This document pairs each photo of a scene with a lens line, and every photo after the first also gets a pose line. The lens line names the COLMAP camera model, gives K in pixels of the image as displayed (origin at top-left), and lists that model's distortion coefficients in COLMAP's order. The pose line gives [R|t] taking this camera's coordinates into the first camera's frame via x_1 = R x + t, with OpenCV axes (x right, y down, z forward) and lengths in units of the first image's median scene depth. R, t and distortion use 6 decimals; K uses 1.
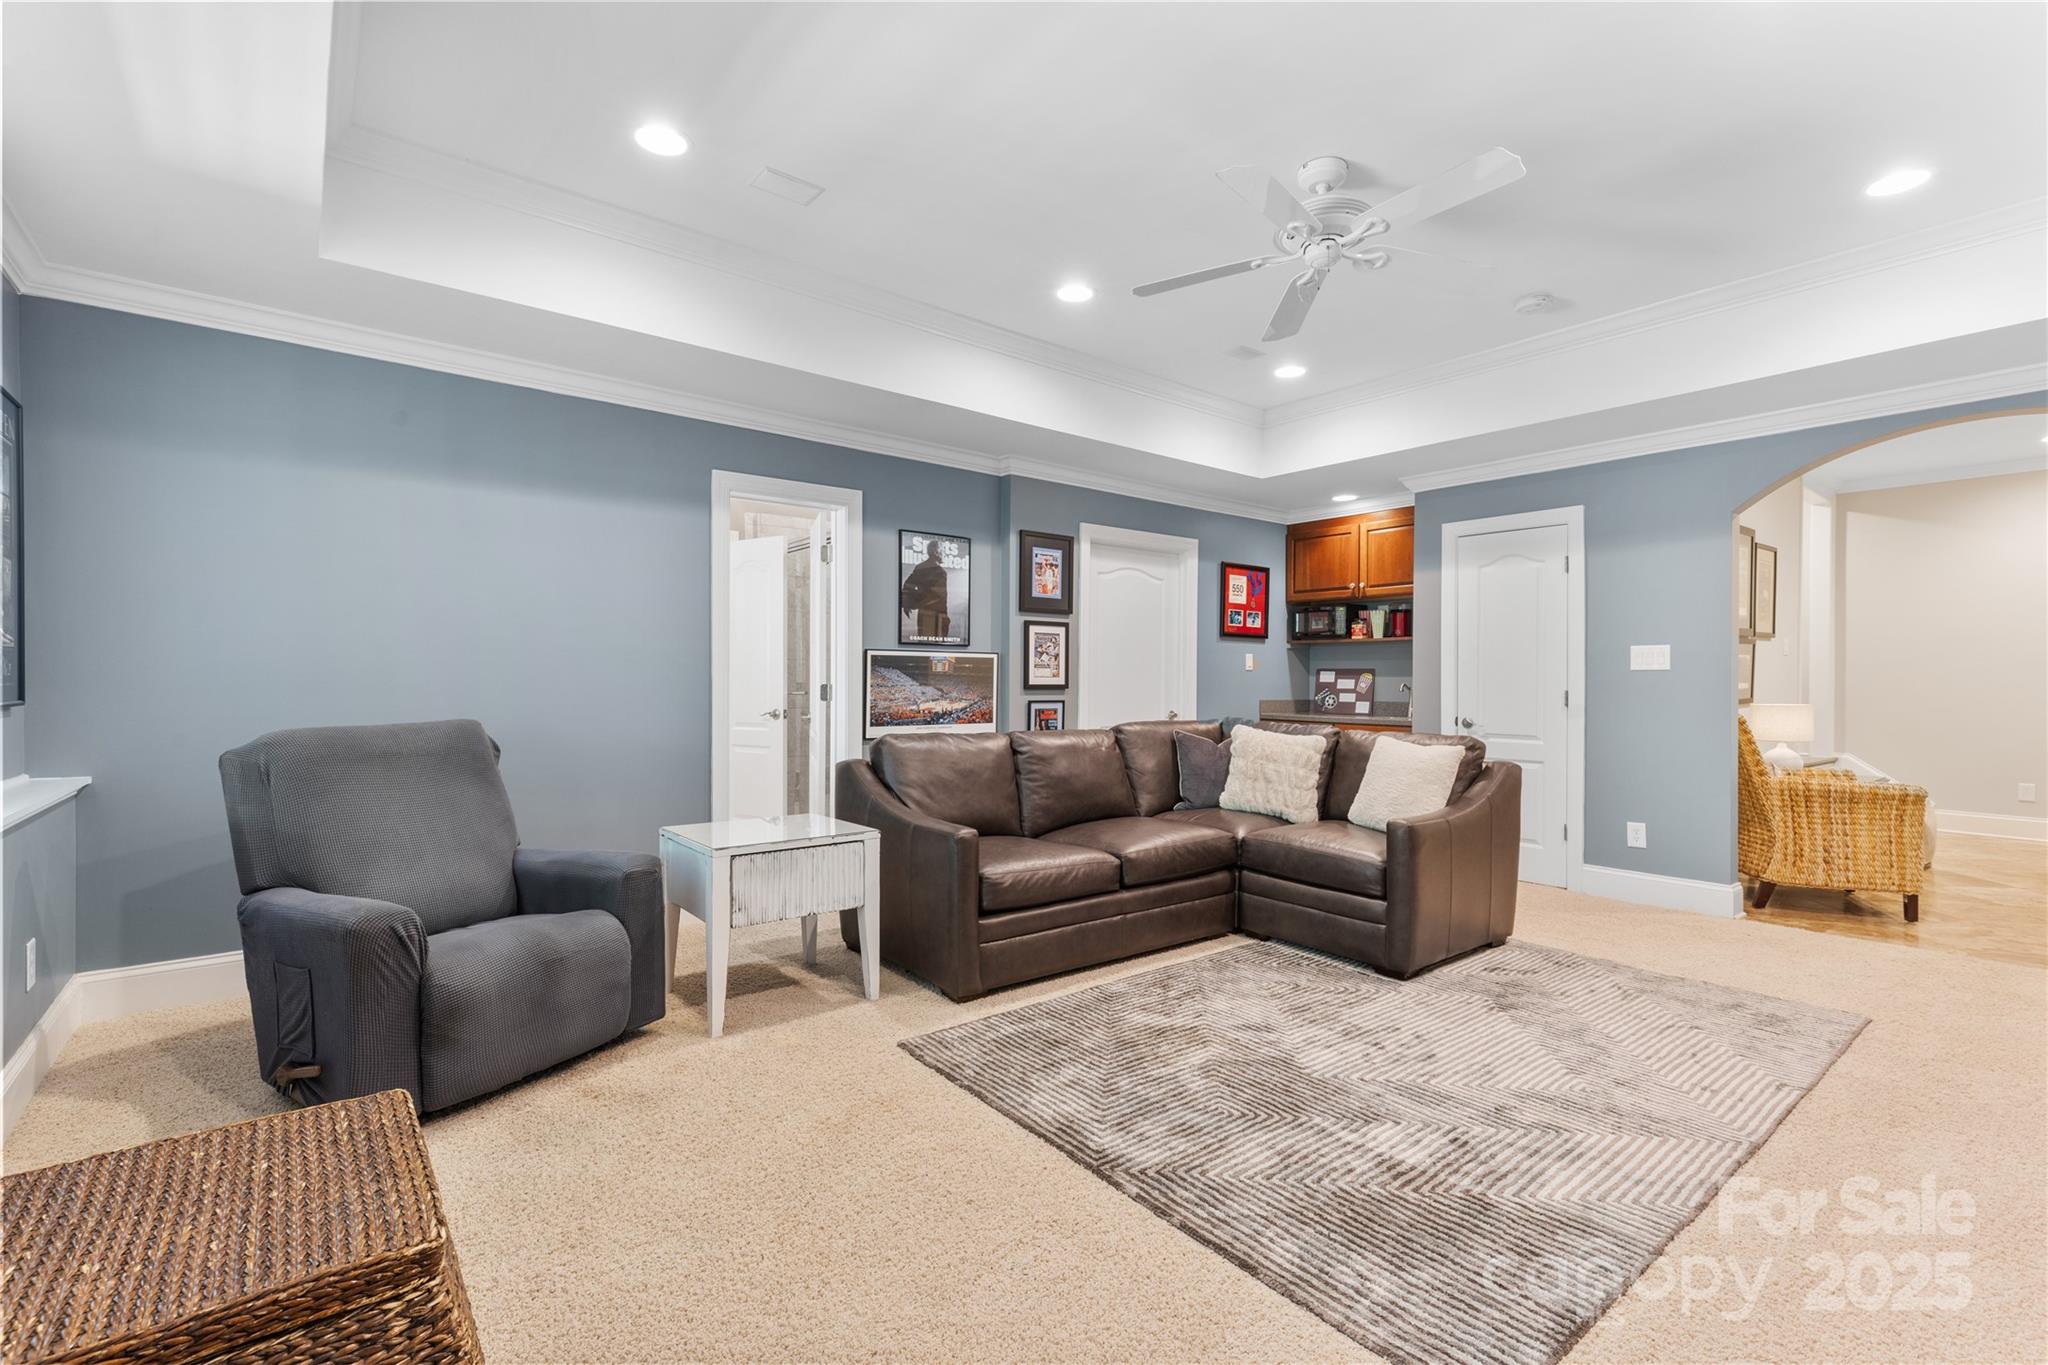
lens RADIAL K [[918.3, 0, 1027.8], [0, 918.3, 680.3], [0, 0, 1]] dist [0.008783, 0.000174]
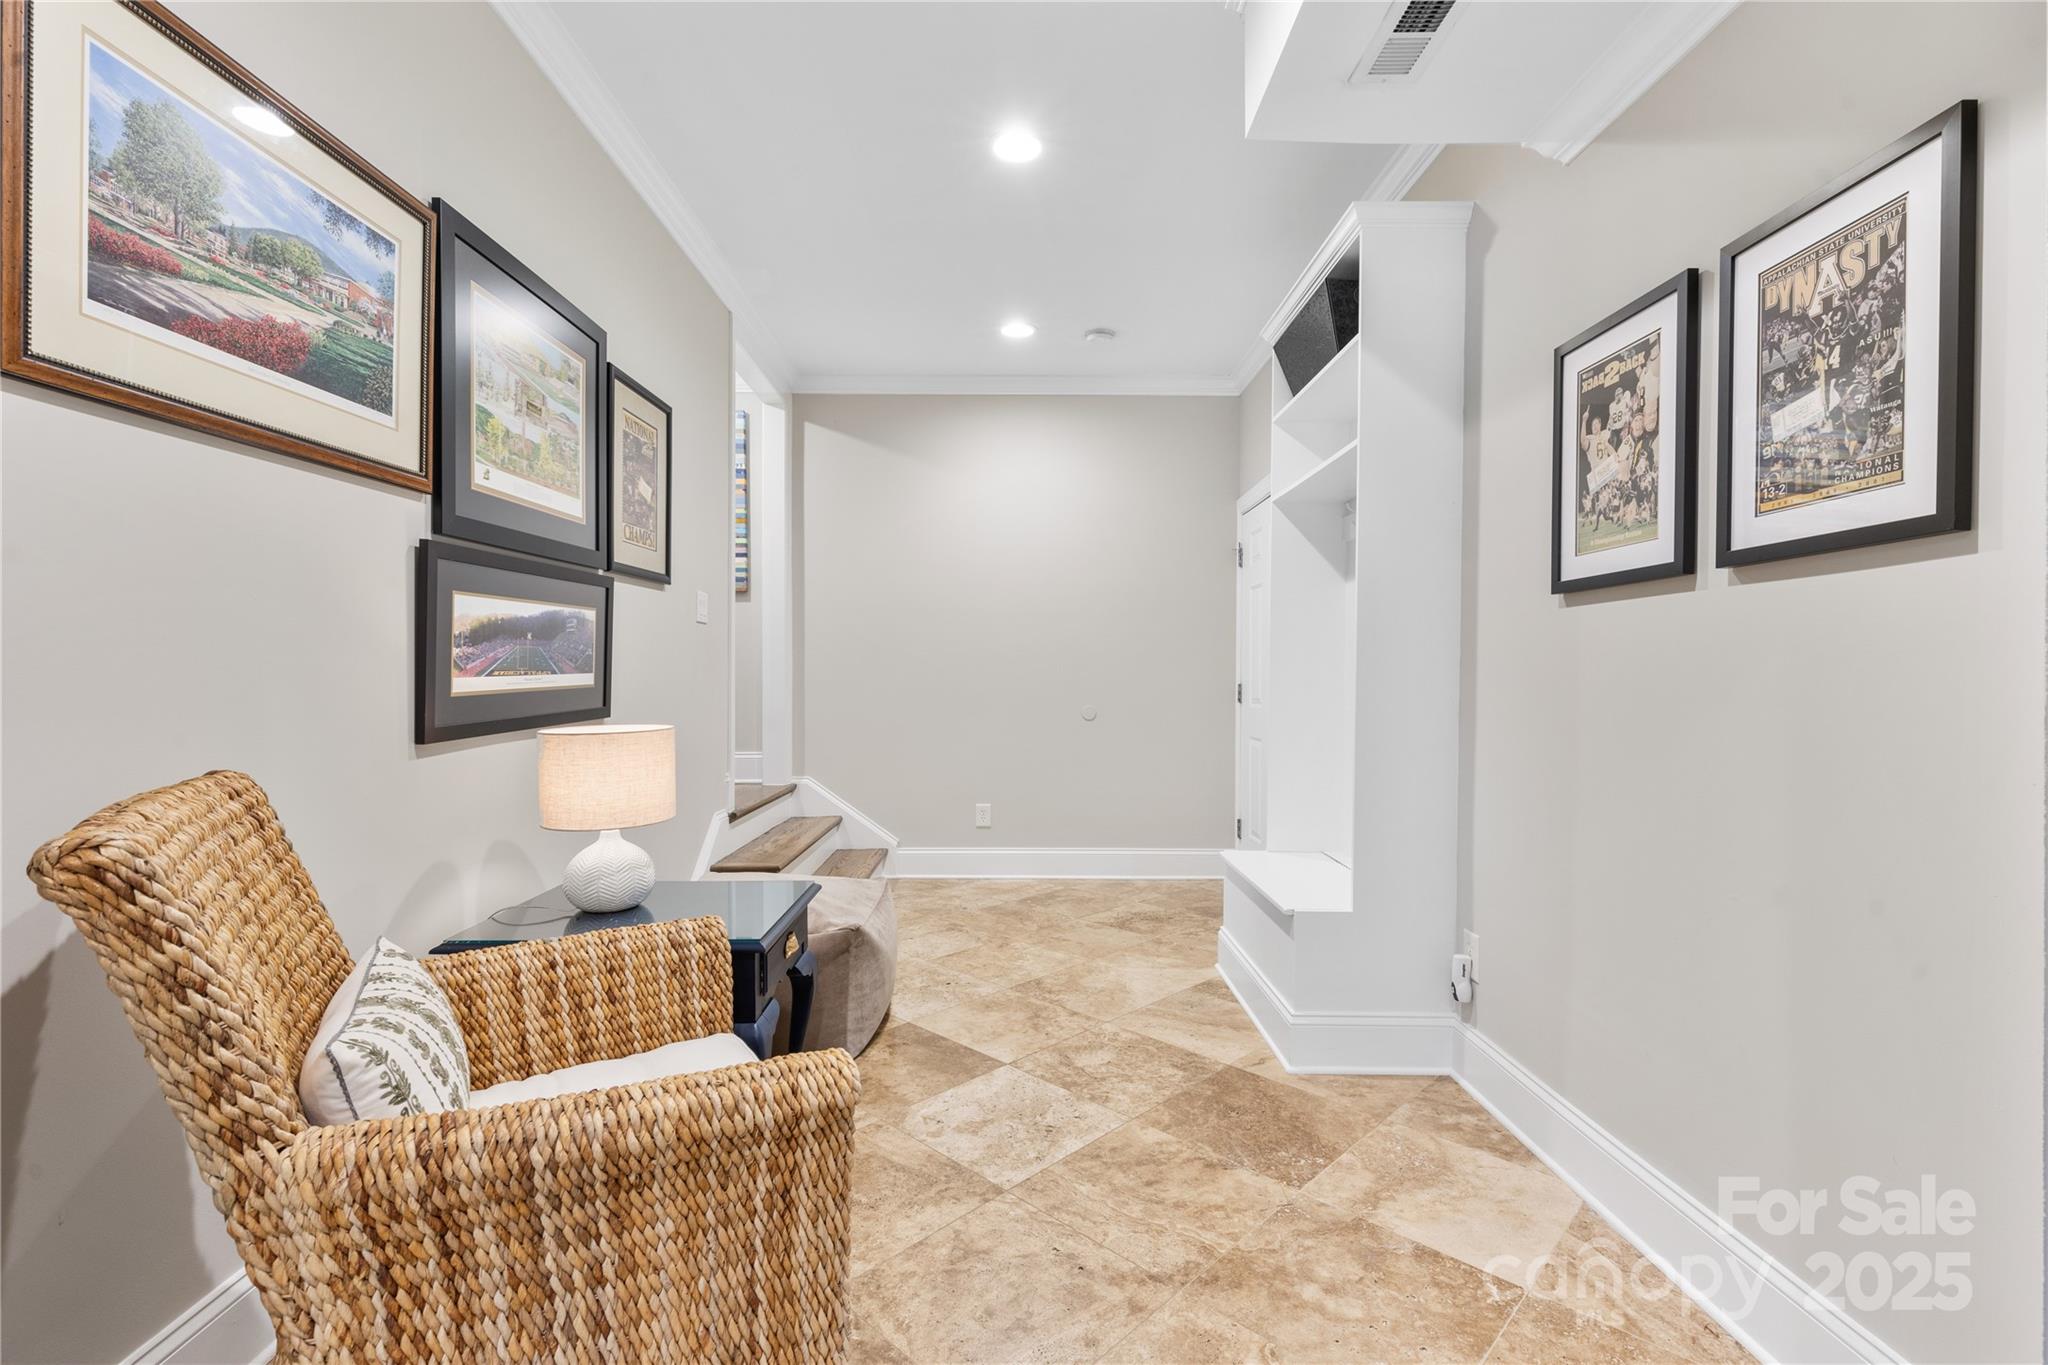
lens RADIAL K [[918.3, 0, 1023.9], [0, 918.3, 675.4], [0, 0, 1]] dist [0.008783, 0.000174]
pose [[0.617548, -0.005123, 0.786517, 0.620837], [0.002907, 0.999987, 0.004230, 0.002576], [-0.786528, -0.000326, 0.617555, 0.625679]]
